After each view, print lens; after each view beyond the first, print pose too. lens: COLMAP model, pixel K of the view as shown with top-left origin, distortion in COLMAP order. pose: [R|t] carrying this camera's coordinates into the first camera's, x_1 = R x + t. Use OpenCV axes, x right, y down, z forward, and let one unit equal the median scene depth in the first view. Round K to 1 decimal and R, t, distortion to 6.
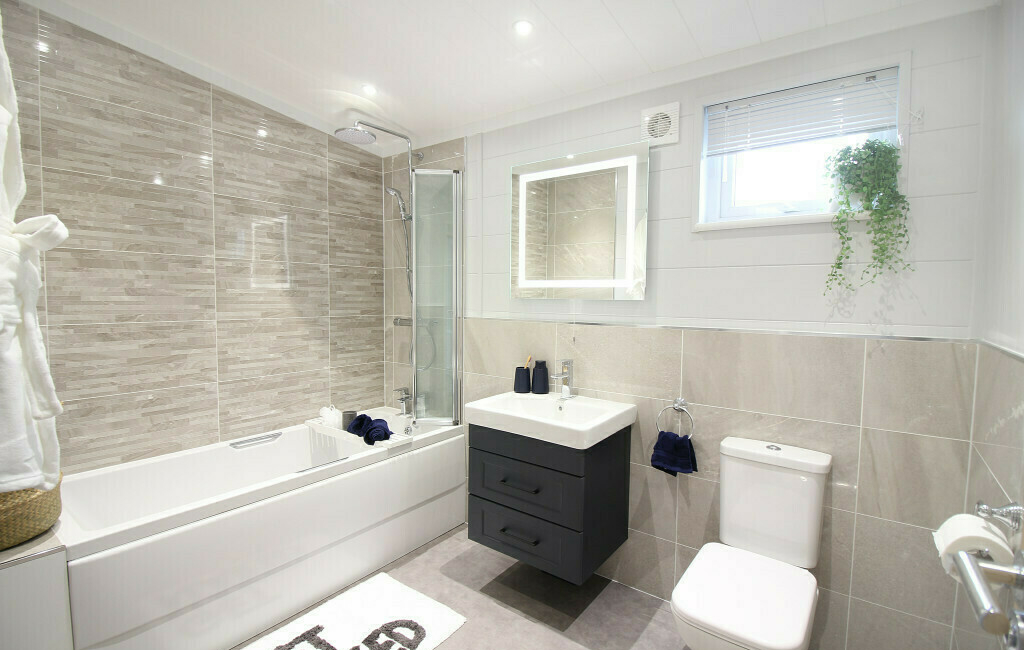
lens RADIAL K [[477.9, 0, 509.3], [0, 477.9, 325.7], [0, 0, 1]] dist [-0.006455, -0.009420]
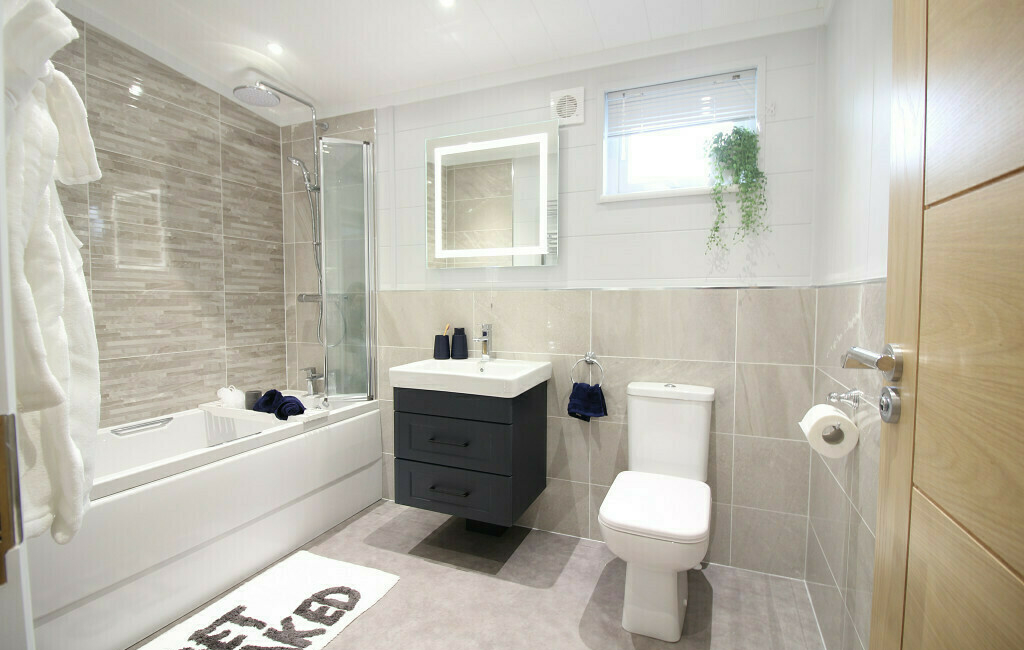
lens RADIAL K [[477.9, 0, 508.3], [0, 477.9, 326.9], [0, 0, 1]] dist [-0.006455, -0.009420]
pose [[0.969698, -0.021741, 0.243336, -0.093980], [0.023885, 0.999698, -0.005863, 0.090606], [-0.243135, 0.011497, 0.969924, -0.035641]]
